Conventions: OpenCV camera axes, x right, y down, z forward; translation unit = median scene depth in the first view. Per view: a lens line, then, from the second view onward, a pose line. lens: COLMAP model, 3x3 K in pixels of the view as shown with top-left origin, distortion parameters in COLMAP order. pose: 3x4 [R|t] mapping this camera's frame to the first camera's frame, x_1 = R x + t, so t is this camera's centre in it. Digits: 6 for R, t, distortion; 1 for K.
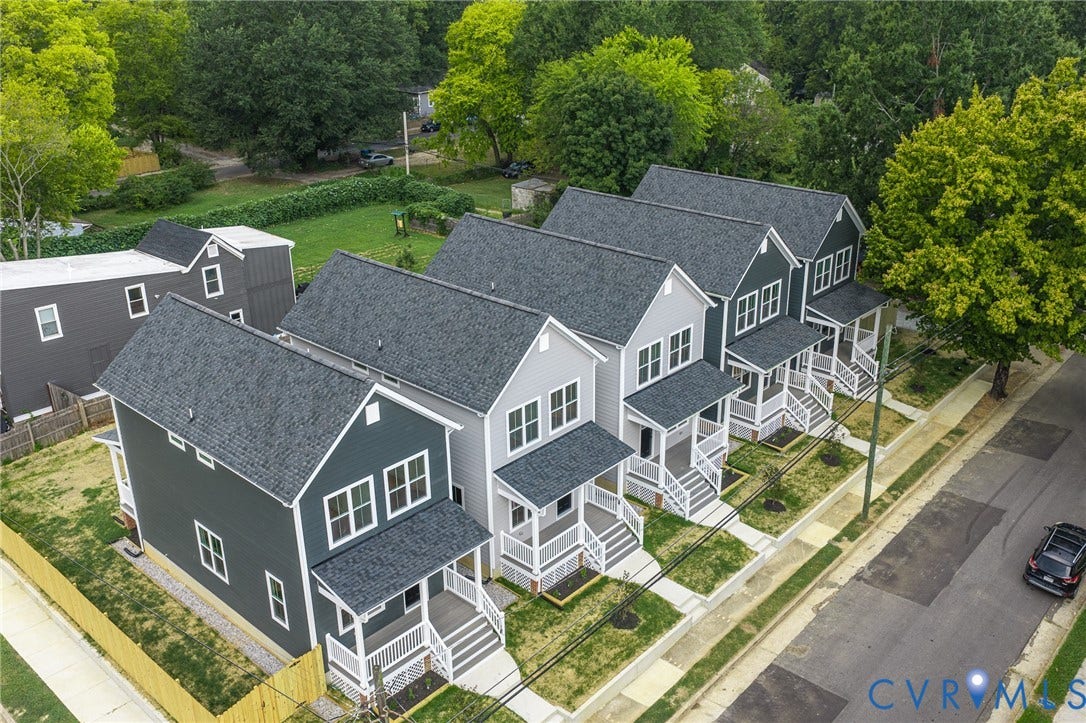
lens RADIAL K [[946.6, 0, 559.5], [0, 946.6, 333.9], [0, 0, 1]] dist [0.010902, -0.020576]
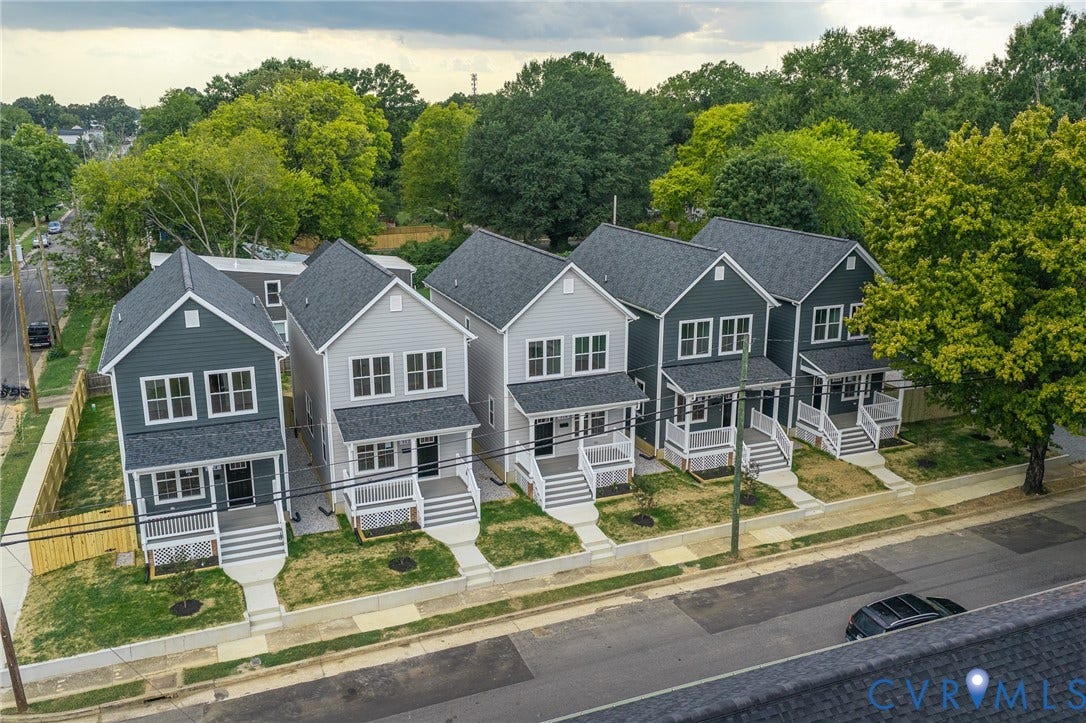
lens RADIAL K [[894.1, 0, 542.1], [0, 894.1, 362.4], [0, 0, 1]] dist [0.011737, -0.004903]
pose [[0.896951, 0.119854, -0.425575, 0.542307], [-0.165757, 0.983508, -0.072369, 0.113908], [0.409882, 0.135453, 0.902025, 0.120342]]
